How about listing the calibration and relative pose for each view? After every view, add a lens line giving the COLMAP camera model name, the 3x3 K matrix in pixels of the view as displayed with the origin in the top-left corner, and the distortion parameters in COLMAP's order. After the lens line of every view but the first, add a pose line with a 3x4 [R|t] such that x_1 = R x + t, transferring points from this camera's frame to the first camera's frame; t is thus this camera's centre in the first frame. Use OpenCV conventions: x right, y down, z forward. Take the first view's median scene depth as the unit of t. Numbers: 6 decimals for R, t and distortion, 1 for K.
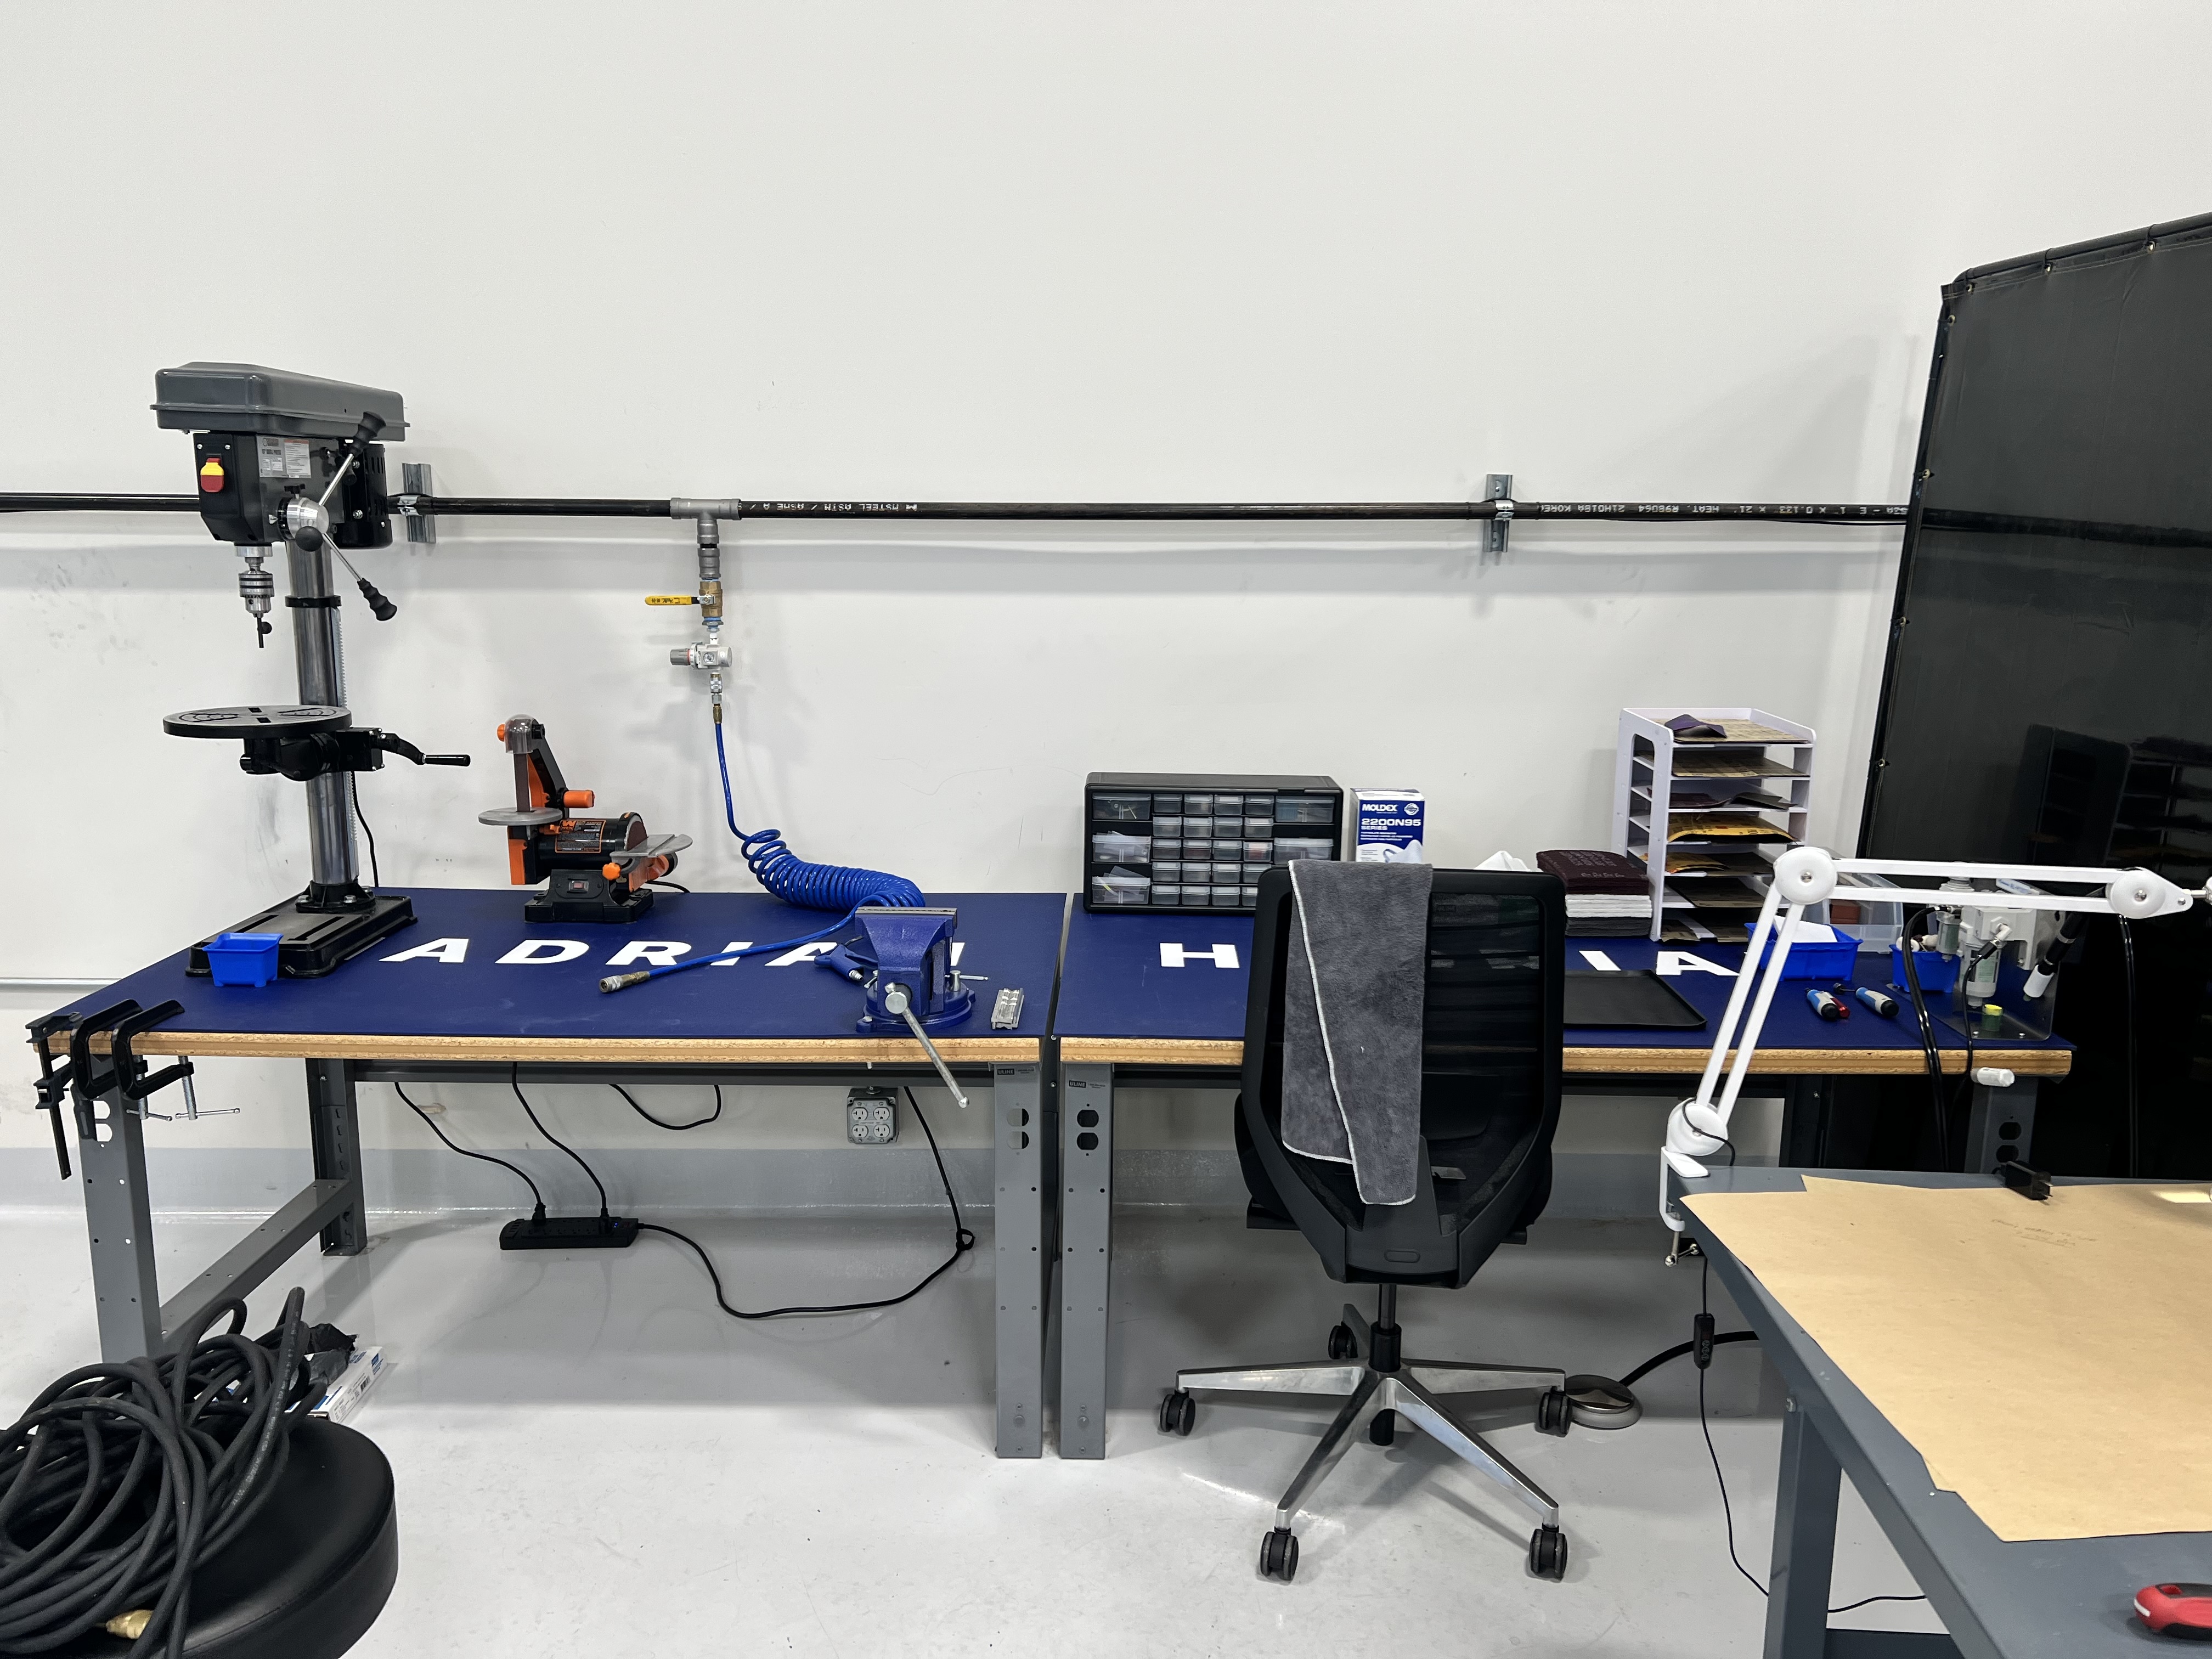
lens RADIAL K [[1639.1, 0, 1106.0], [0, 1639.1, 829.5], [0, 0, 1]] dist [-0.006680, -0.005835]
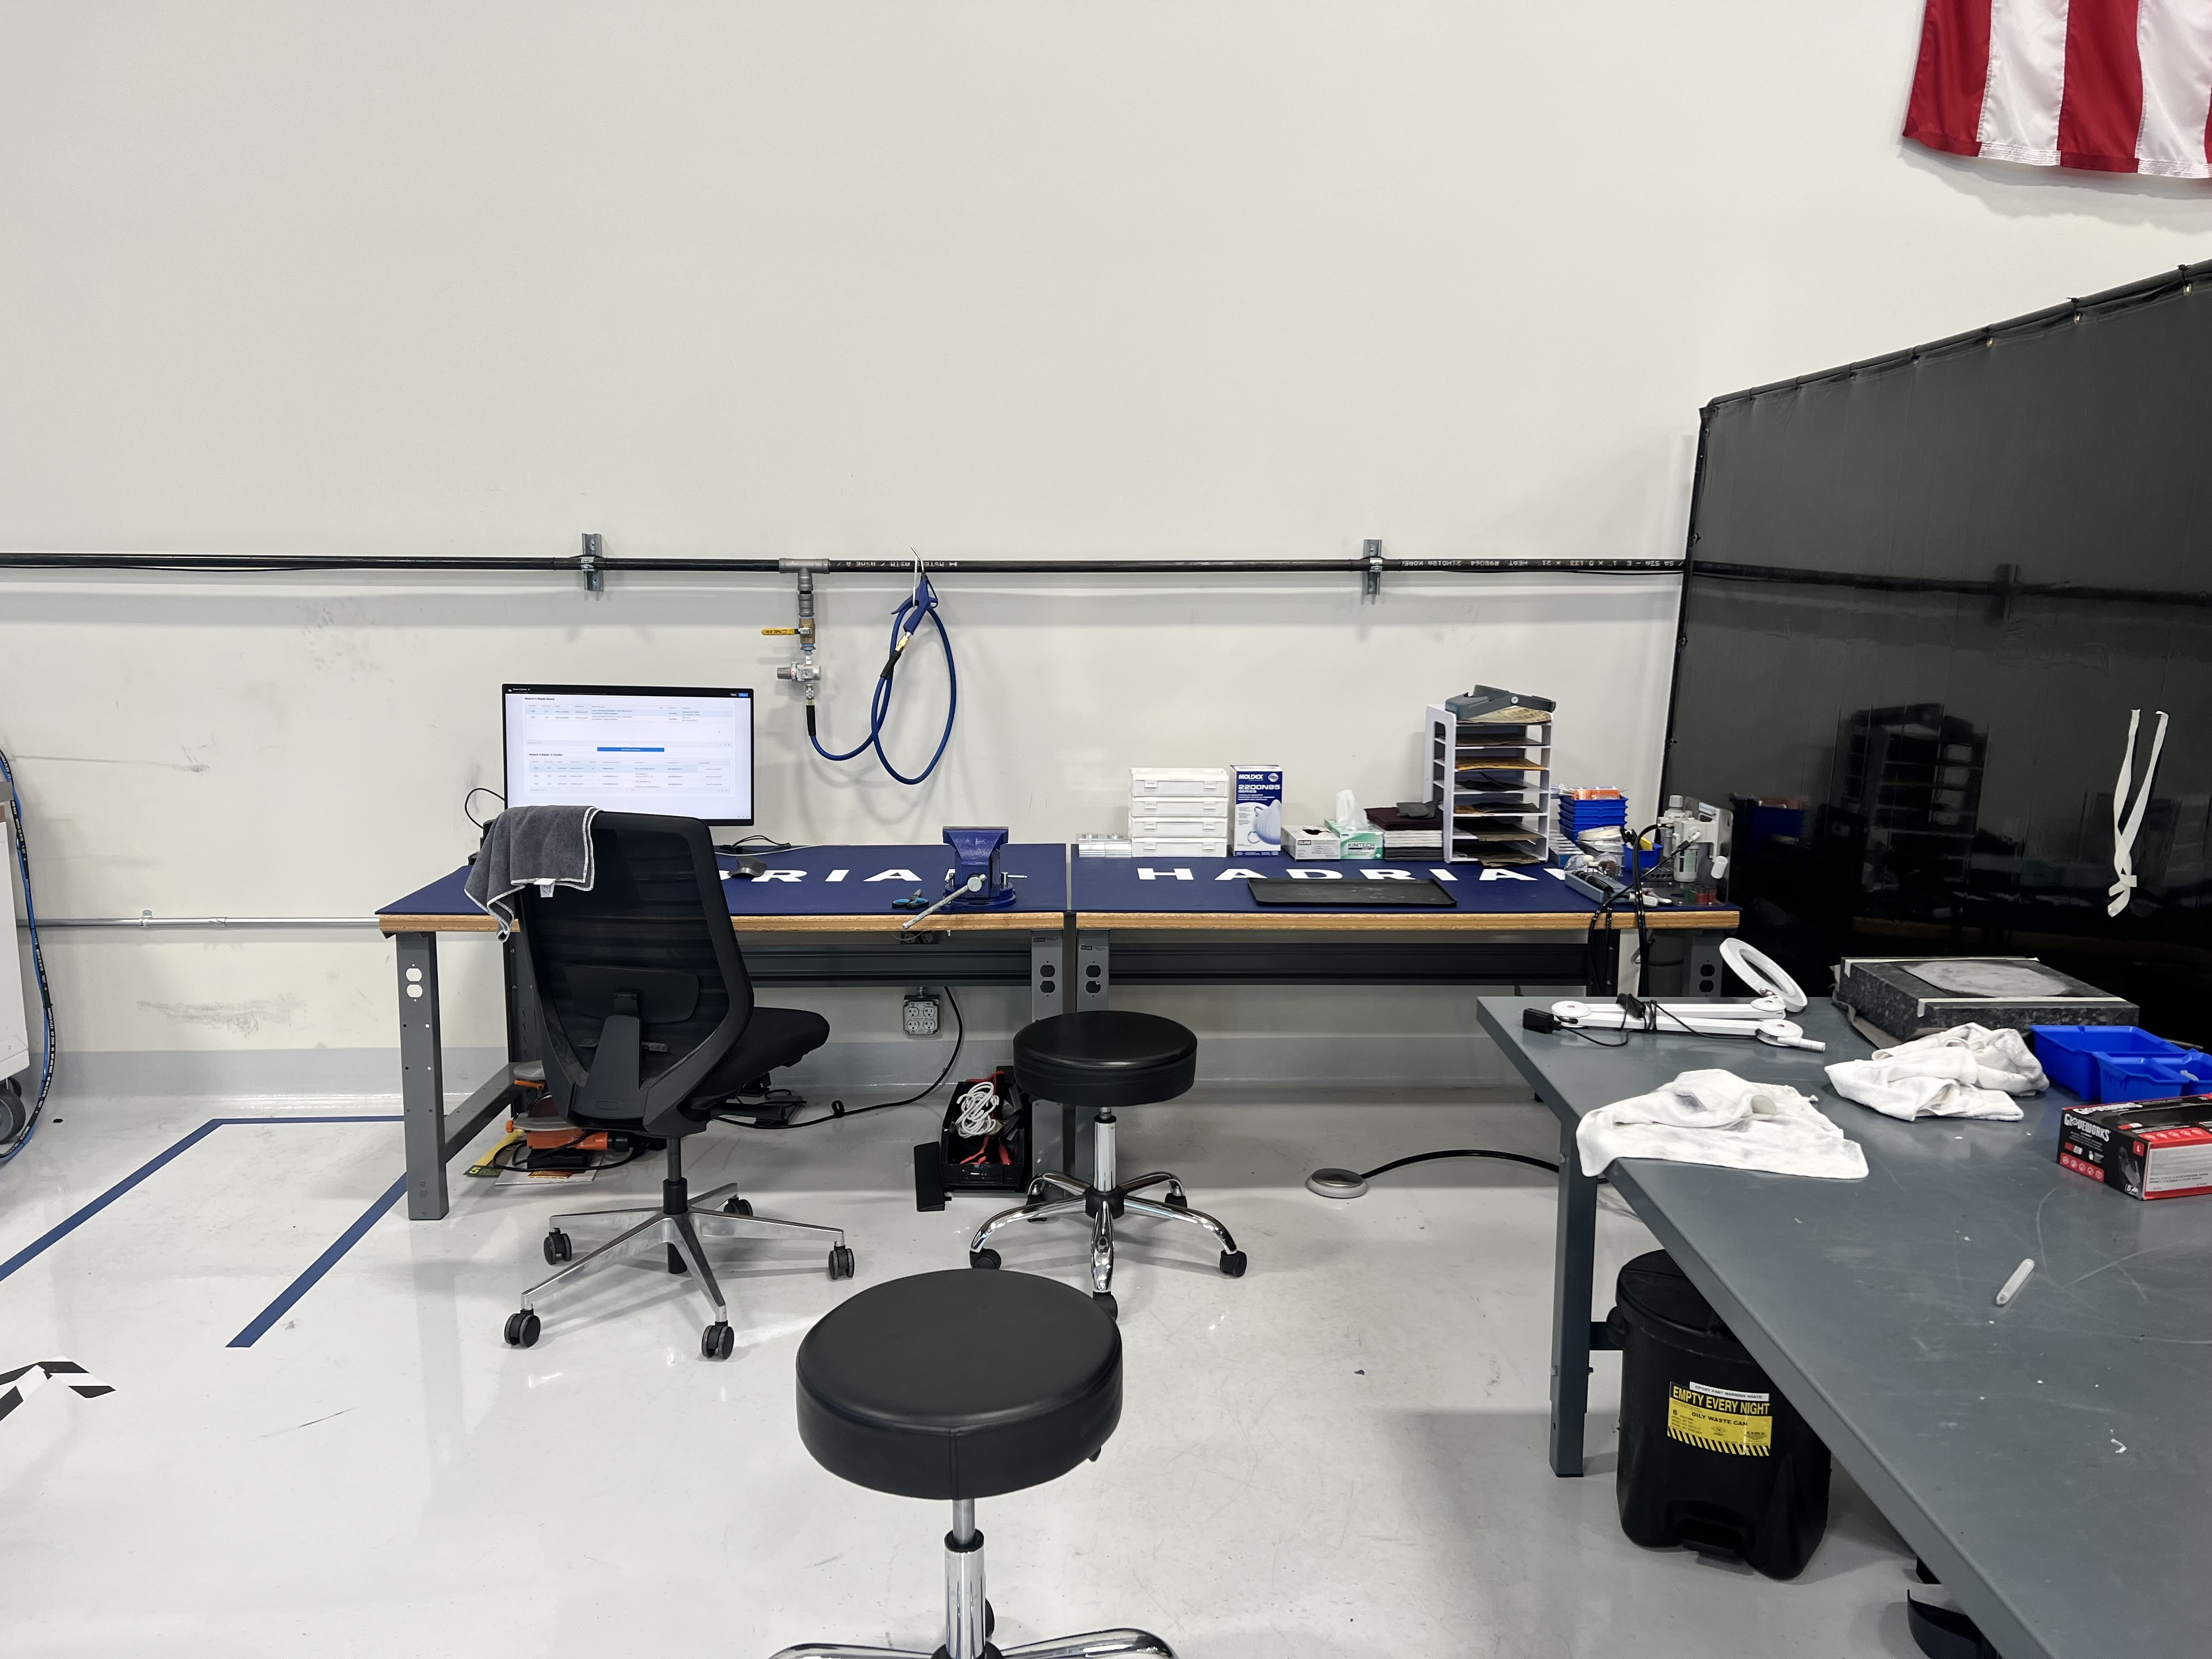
lens RADIAL K [[1639.1, 0, 1106.0], [0, 1639.1, 829.5], [0, 0, 1]] dist [-0.006680, -0.005835]
pose [[0.999199, -0.010502, 0.038621, -0.044283], [0.012046, 0.999129, -0.039956, 0.084668], [-0.038168, 0.040389, 0.998455, -0.381899]]
